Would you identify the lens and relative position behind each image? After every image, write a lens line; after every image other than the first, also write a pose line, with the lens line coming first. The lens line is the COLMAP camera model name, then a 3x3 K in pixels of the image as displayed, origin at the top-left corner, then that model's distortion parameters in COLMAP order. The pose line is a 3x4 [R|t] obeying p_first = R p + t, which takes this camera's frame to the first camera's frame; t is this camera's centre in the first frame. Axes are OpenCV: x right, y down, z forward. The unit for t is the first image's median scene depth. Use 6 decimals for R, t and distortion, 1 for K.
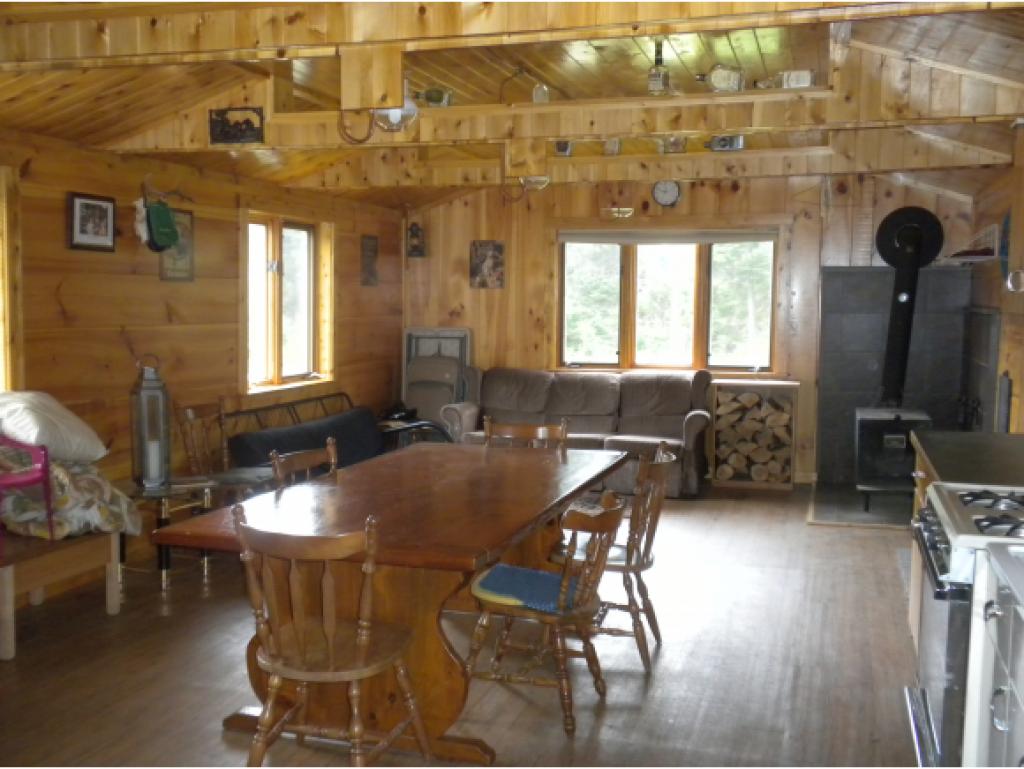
lens RADIAL K [[1139.4, 0, 510.8], [0, 1139.4, 441.2], [0, 0, 1]] dist [0.022294, 0.007011]
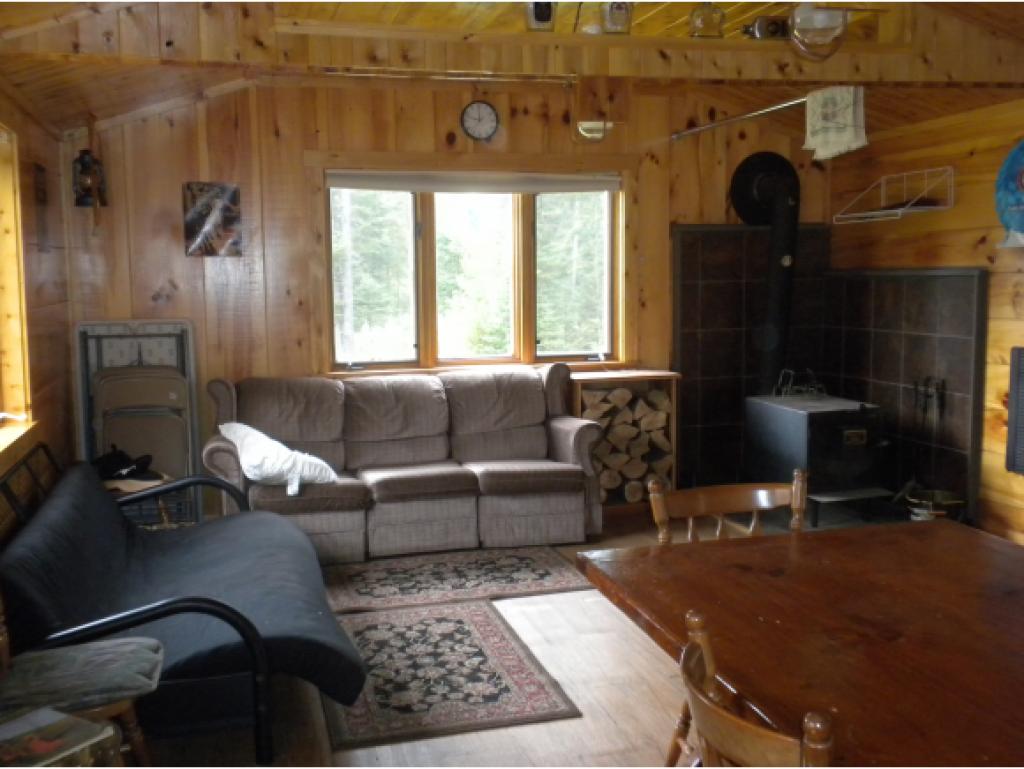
lens RADIAL K [[1103.8, 0, 513.6], [0, 1103.8, 412.4], [0, 0, 1]] dist [0.029460, 0.021402]
pose [[0.834245, -0.085893, 0.544663, -0.243074], [0.089446, 0.995790, 0.020035, -0.046272], [-0.544091, 0.032004, 0.838416, 0.407190]]
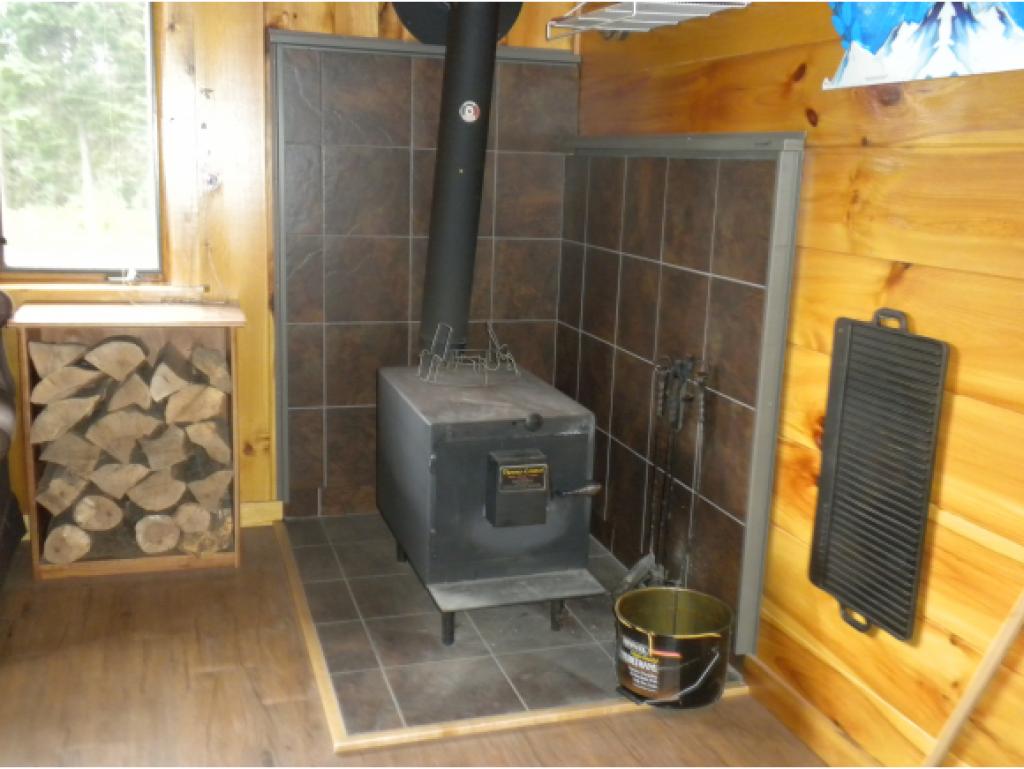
lens RADIAL K [[1042.5, 0, 512.0], [0, 1042.5, 384.5], [0, 0, 1]] dist [0.017126, 0.017596]
pose [[0.830846, -0.090218, 0.549141, 0.118730], [0.037385, 0.993591, 0.106673, -0.059302], [-0.555245, -0.068099, 0.828894, 0.603696]]
